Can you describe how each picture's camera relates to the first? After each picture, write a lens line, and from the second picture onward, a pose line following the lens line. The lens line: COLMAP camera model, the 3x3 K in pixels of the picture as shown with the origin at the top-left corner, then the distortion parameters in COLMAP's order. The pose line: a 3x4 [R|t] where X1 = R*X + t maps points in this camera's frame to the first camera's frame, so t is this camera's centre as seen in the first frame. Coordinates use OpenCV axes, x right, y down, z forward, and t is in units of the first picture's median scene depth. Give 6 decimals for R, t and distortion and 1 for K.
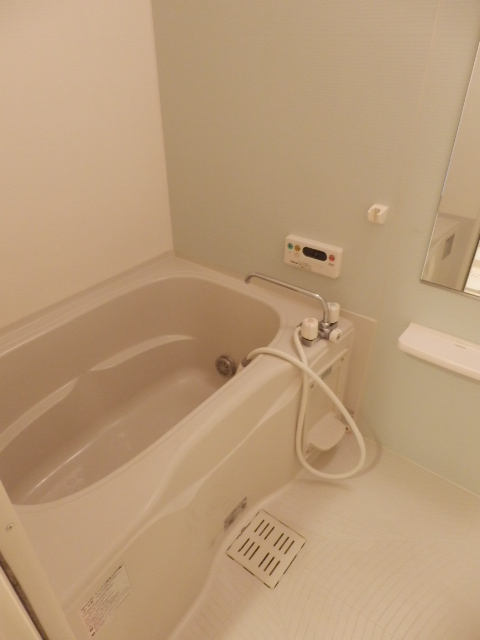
lens RADIAL K [[451.3, 0, 240.0], [0, 451.3, 320.0], [0, 0, 1]] dist [-0.002093, 0.001779]
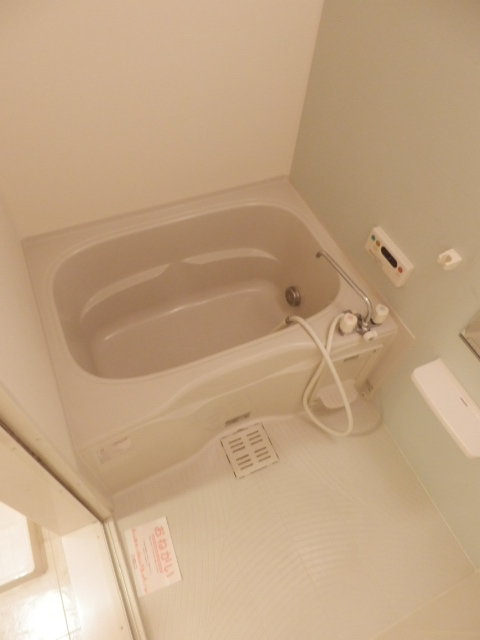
lens RADIAL K [[451.3, 0, 240.0], [0, 451.3, 320.0], [0, 0, 1]] dist [-0.002093, 0.001779]
pose [[0.884441, 0.421000, -0.201305, 0.136760], [-0.318631, 0.859987, 0.398619, -0.337264], [0.340938, -0.288414, 0.894751, -0.084023]]
